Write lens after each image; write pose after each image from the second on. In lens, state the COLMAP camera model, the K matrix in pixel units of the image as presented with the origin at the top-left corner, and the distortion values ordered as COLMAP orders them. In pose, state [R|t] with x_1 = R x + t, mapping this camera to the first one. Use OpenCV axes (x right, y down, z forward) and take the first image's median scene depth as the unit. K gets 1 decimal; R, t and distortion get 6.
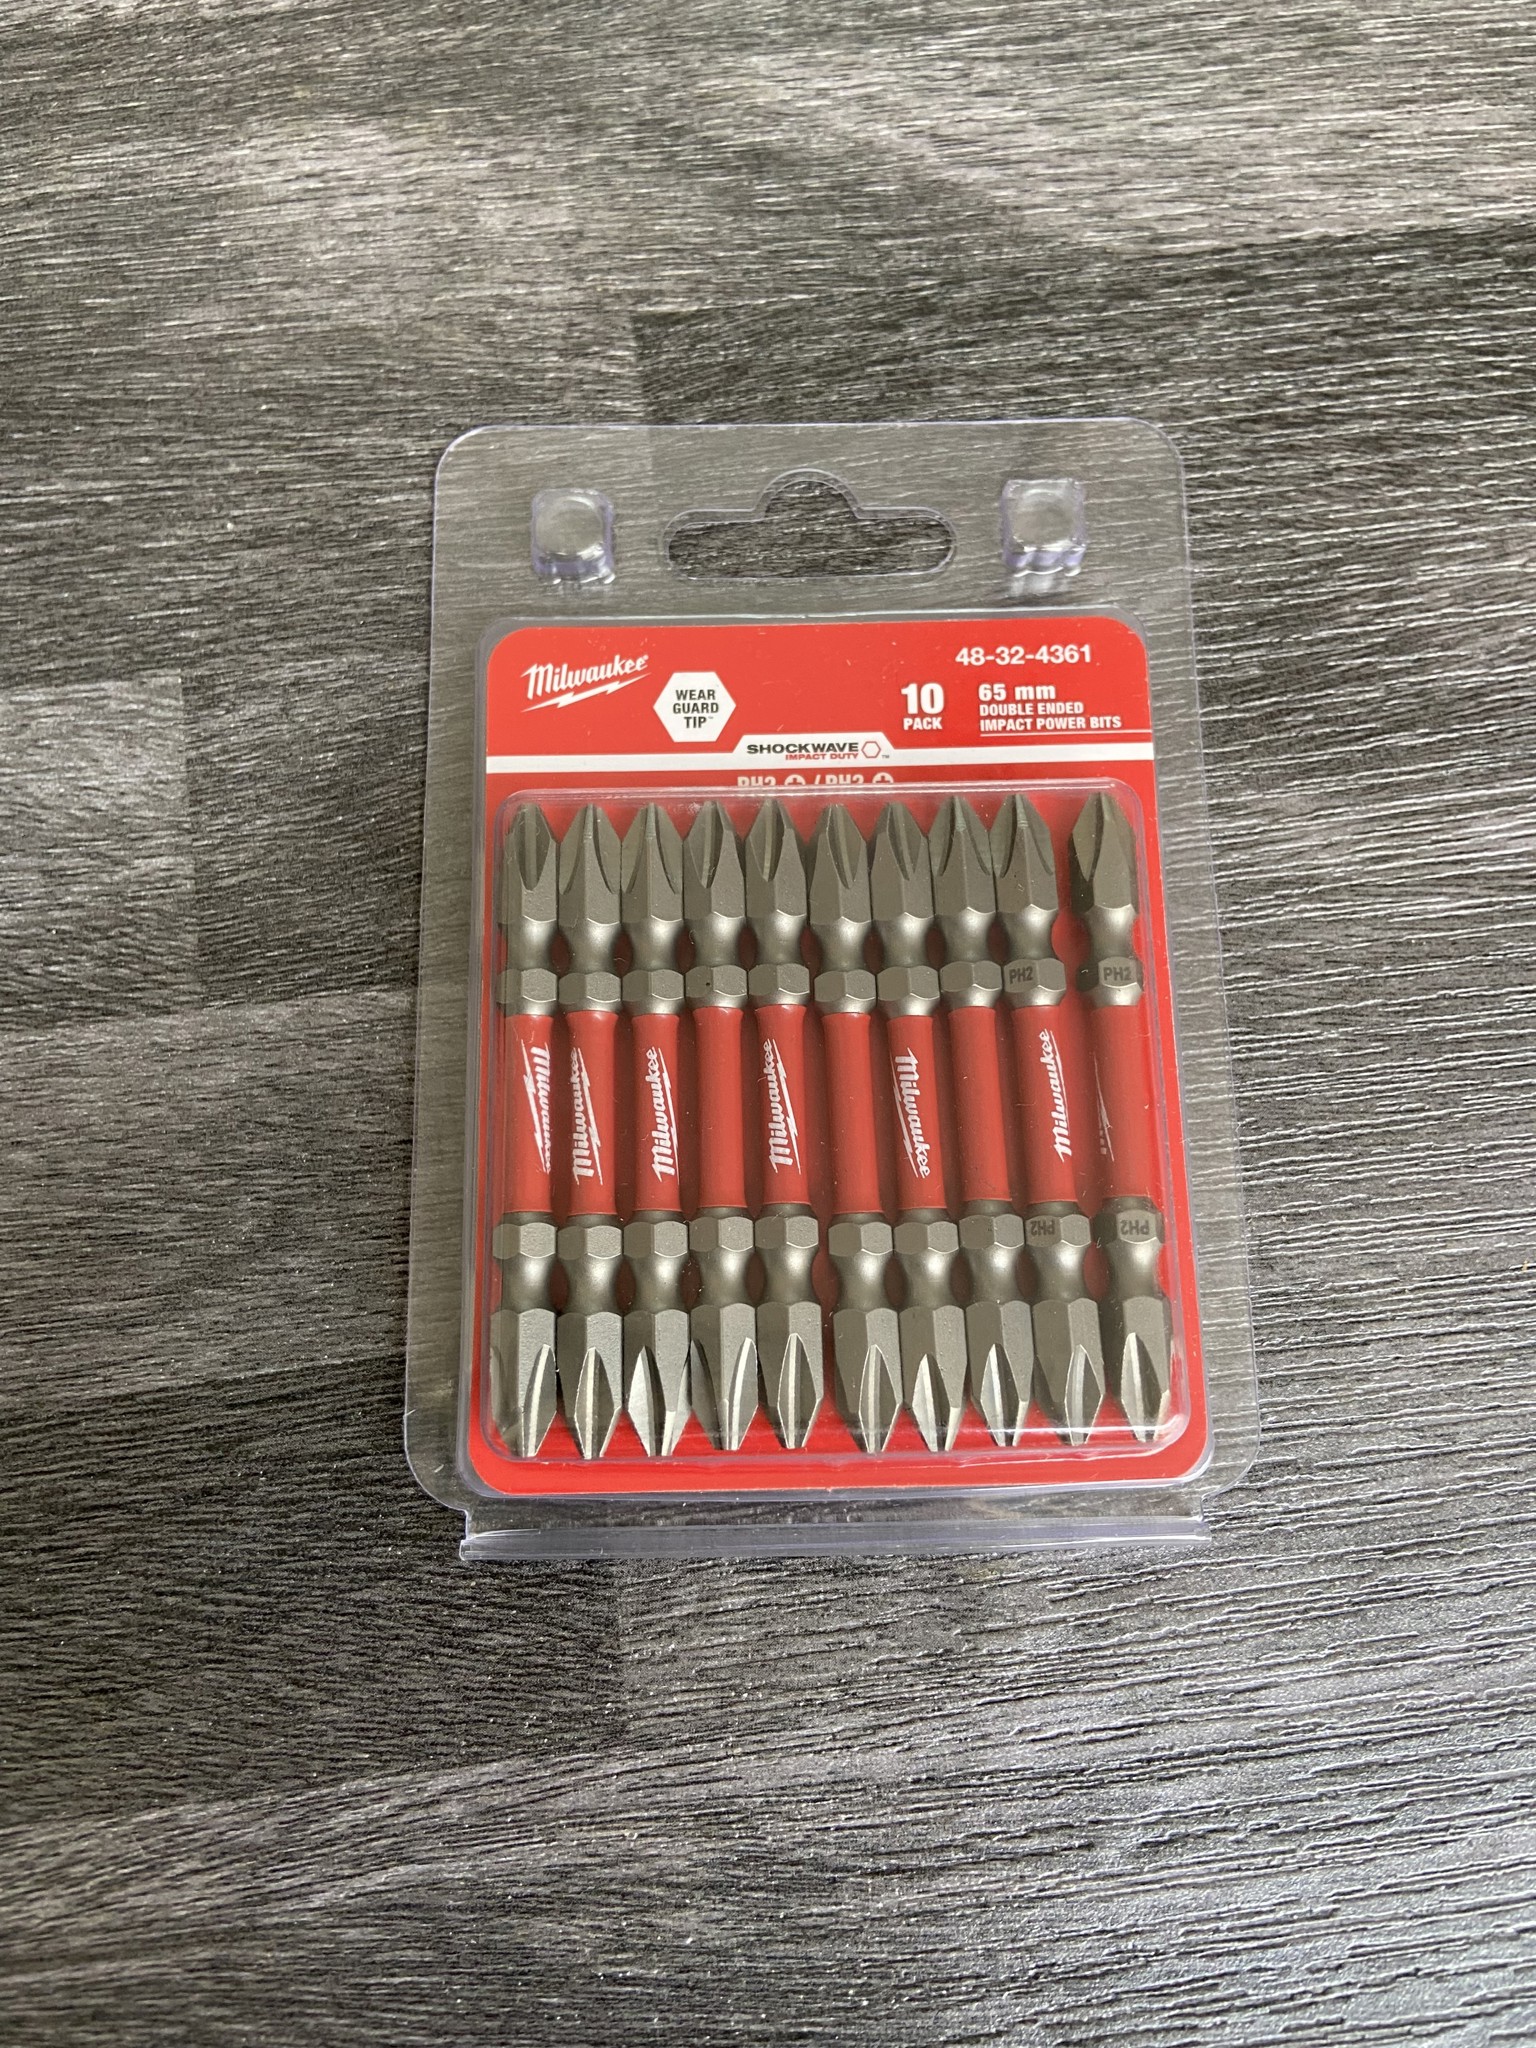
lens RADIAL K [[1513.5, 0, 768.0], [0, 1513.5, 1024.0], [0, 0, 1]] dist [0.104519, -0.160578]
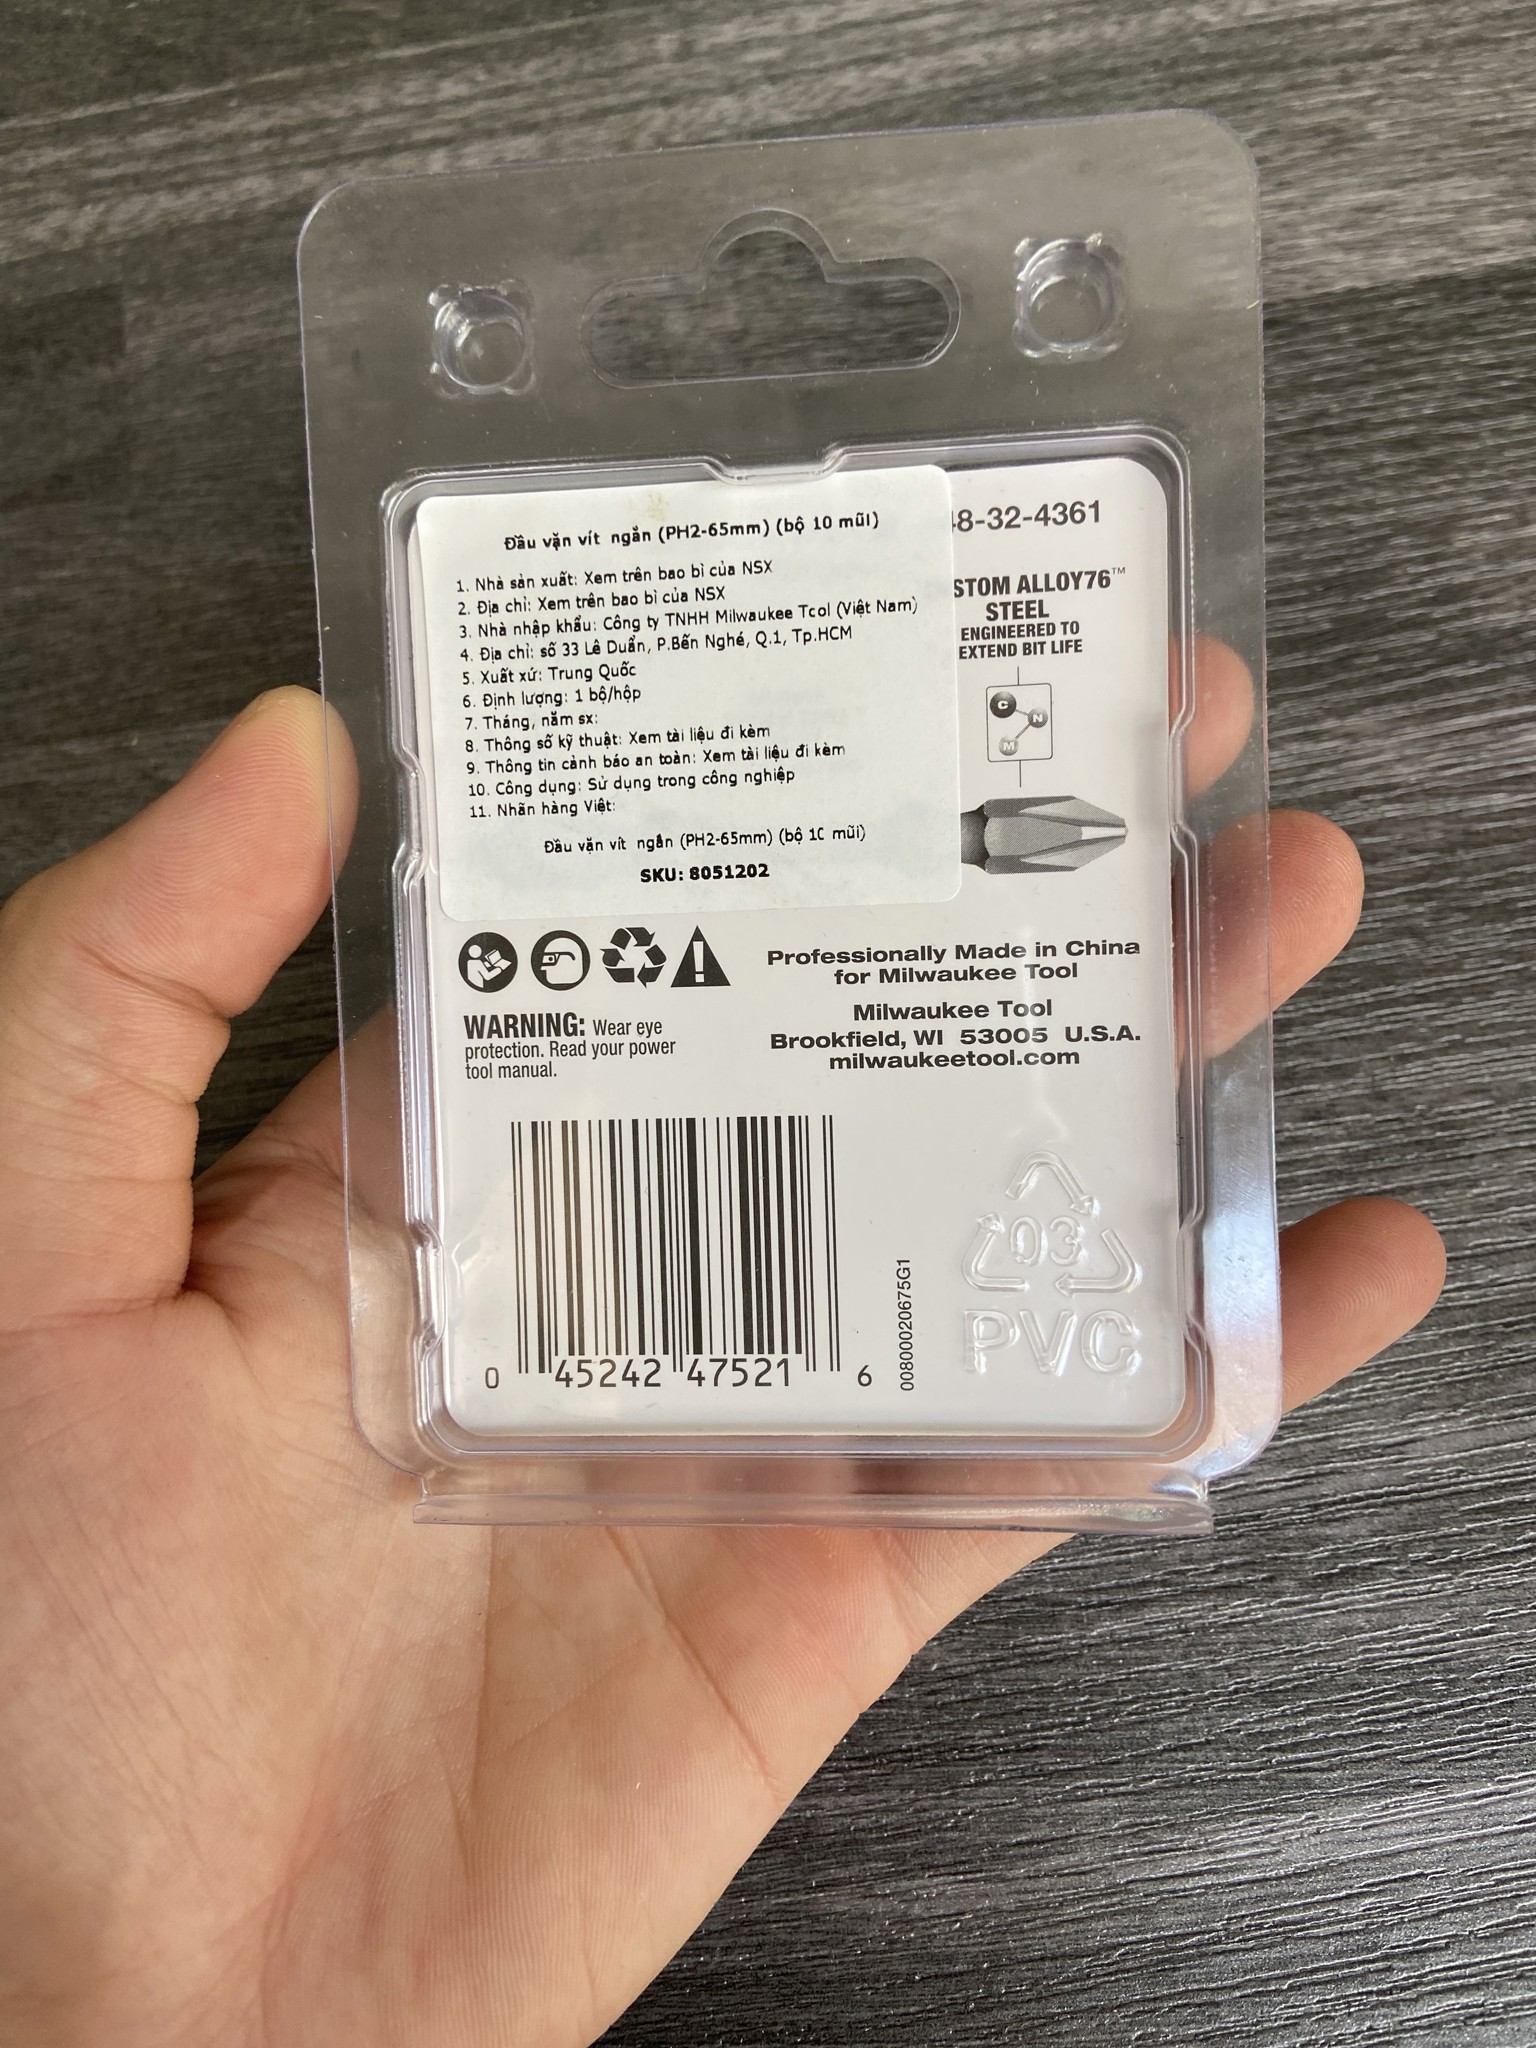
lens RADIAL K [[1513.5, 0, 768.0], [0, 1513.5, 1024.0], [0, 0, 1]] dist [0.104519, -0.160578]
pose [[0.997830, -0.052077, -0.040282, -0.092689], [0.047564, 0.993245, -0.105843, 0.197480], [0.045522, 0.103697, 0.993567, -0.197664]]
